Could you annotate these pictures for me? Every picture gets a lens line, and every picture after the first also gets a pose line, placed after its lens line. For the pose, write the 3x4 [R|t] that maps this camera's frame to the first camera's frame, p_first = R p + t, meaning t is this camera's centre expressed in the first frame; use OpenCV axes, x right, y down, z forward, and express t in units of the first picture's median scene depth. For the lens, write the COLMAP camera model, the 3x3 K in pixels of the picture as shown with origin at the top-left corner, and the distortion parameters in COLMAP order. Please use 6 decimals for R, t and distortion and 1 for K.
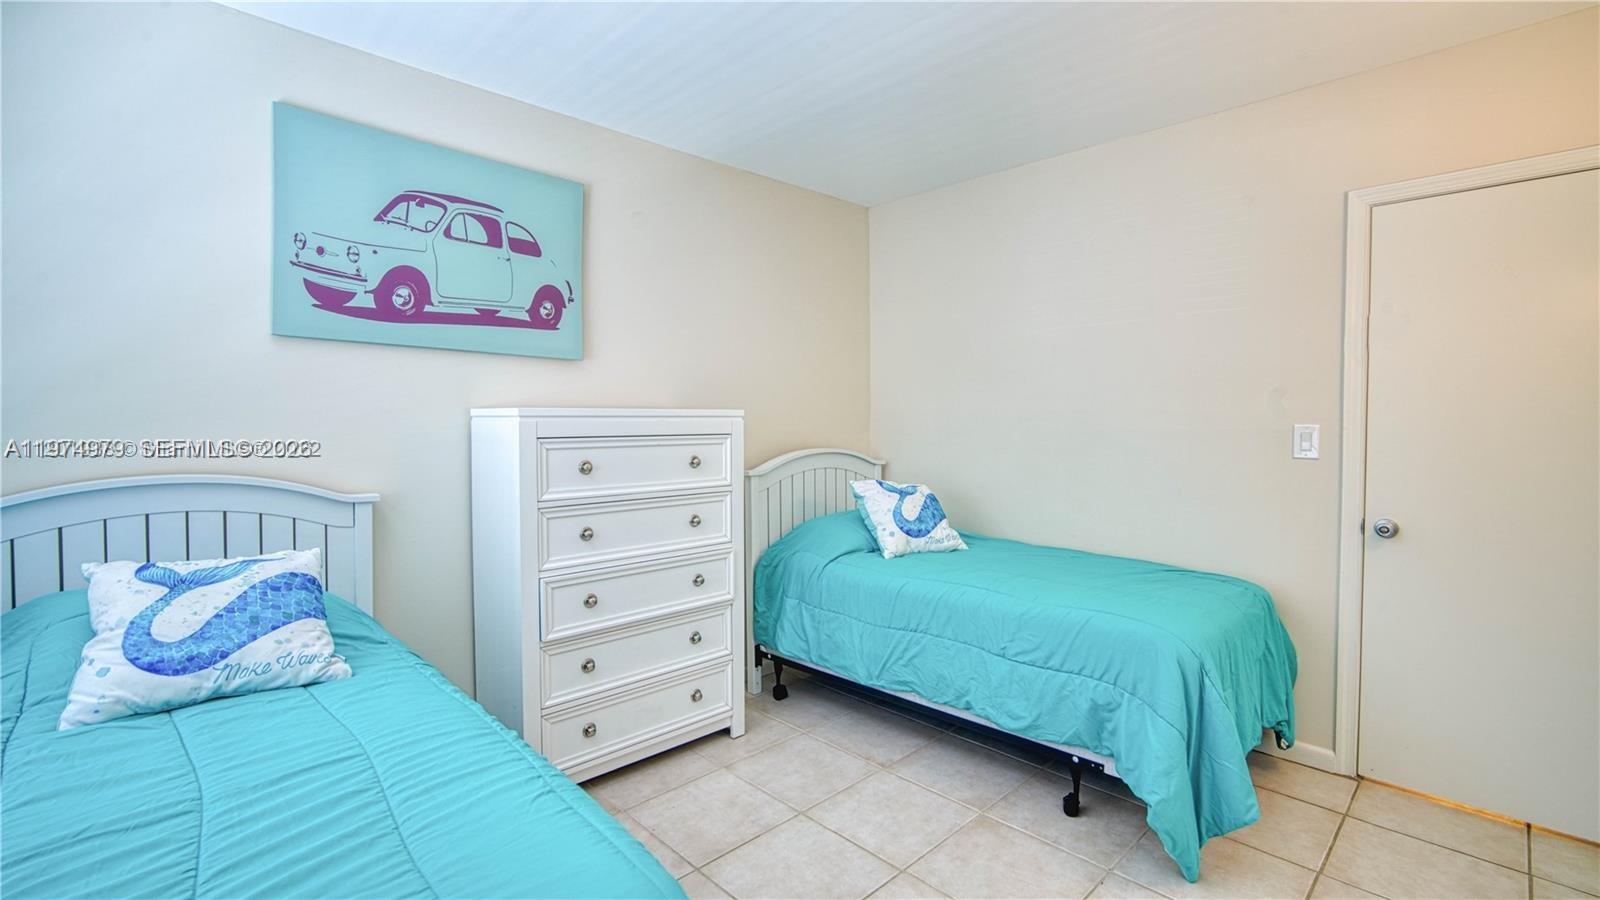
lens RADIAL K [[702.3, 0, 791.0], [0, 702.3, 445.3], [0, 0, 1]] dist [-0.011513, 0.002713]
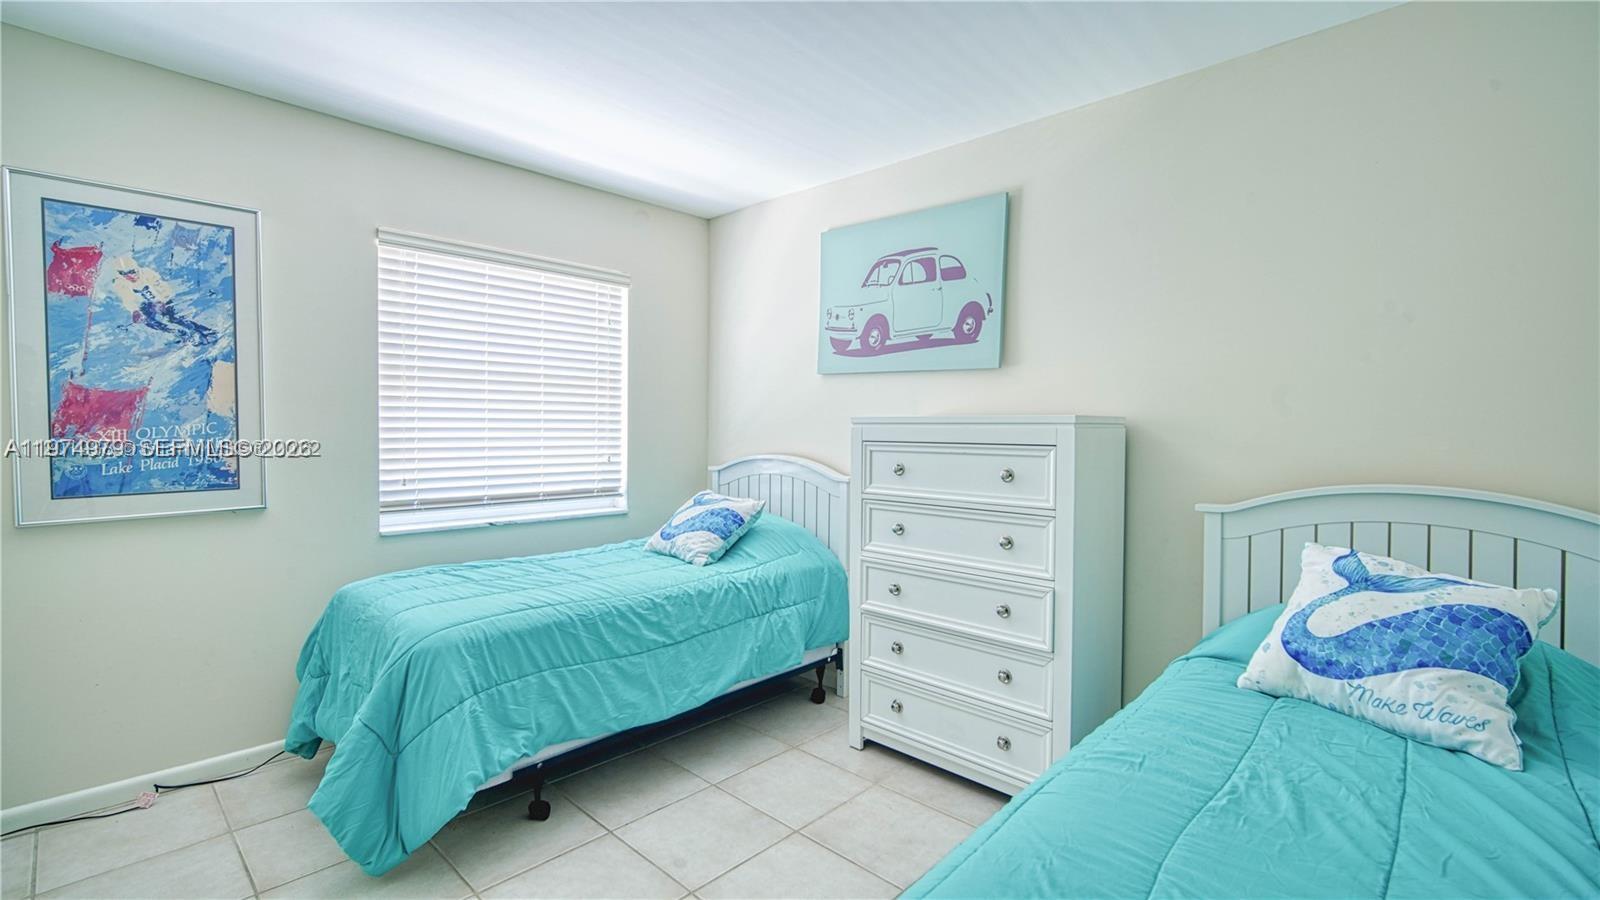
lens RADIAL K [[702.3, 0, 793.8], [0, 702.3, 441.5], [0, 0, 1]] dist [-0.011513, 0.002713]
pose [[0.044953, 0.023505, -0.998713, 0.758807], [-0.042291, 0.998872, 0.021605, -0.027835], [0.998094, 0.041265, 0.045896, 0.724157]]
